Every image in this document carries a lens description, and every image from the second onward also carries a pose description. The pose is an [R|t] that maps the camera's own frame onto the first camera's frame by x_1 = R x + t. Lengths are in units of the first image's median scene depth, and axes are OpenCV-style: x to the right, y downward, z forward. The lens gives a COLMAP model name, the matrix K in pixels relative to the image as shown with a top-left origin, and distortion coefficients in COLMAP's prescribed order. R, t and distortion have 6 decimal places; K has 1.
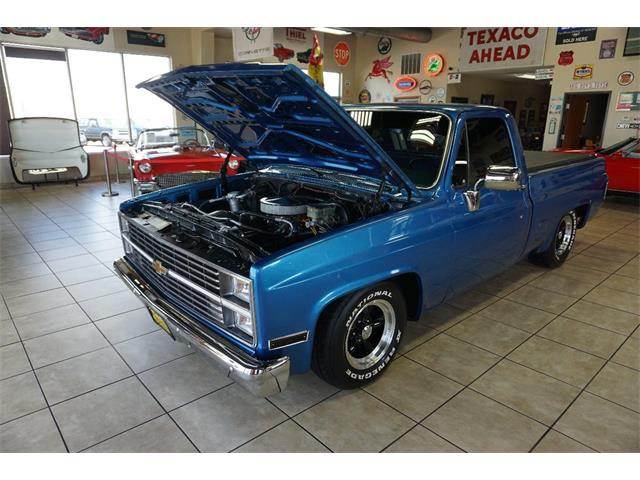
lens RADIAL K [[426.9, 0, 316.2], [0, 426.9, 239.7], [0, 0, 1]] dist [-0.046054, 0.036272]
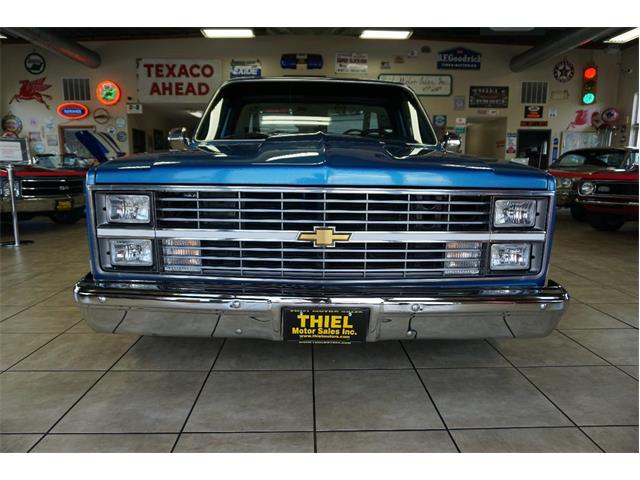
lens RADIAL K [[426.9, 0, 316.2], [0, 426.9, 239.7], [0, 0, 1]] dist [-0.046054, 0.036272]
pose [[0.647150, -0.119829, 0.752886, -0.573564], [0.206765, 0.978142, -0.022046, 0.055920], [-0.733788, 0.169938, 0.657781, 0.401599]]
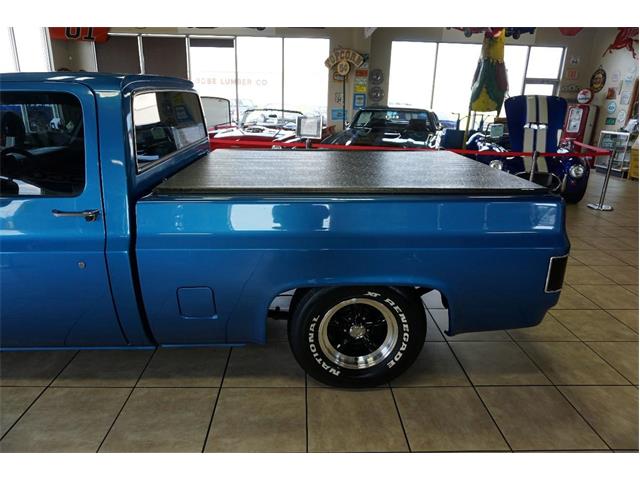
lens RADIAL K [[426.9, 0, 316.2], [0, 426.9, 239.7], [0, 0, 1]] dist [-0.046054, 0.036272]
pose [[0.771521, 0.215545, -0.598578, 0.971668], [-0.198024, 0.975482, 0.096028, -0.188713], [0.604601, 0.044445, 0.795288, 0.655241]]
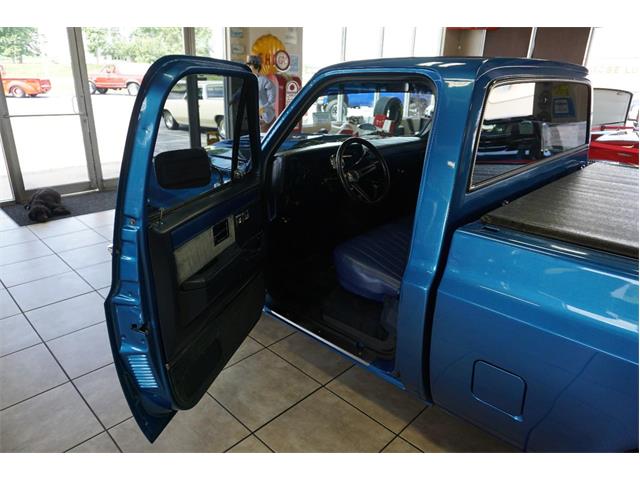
lens RADIAL K [[429.3, 0, 315.6], [0, 429.3, 239.9], [0, 0, 1]] dist [-0.050384, 0.043667]
pose [[0.076423, 0.354865, -0.931789, 0.834993], [-0.304618, 0.898150, 0.317070, -0.216838], [0.949404, 0.259609, 0.176738, 0.746854]]
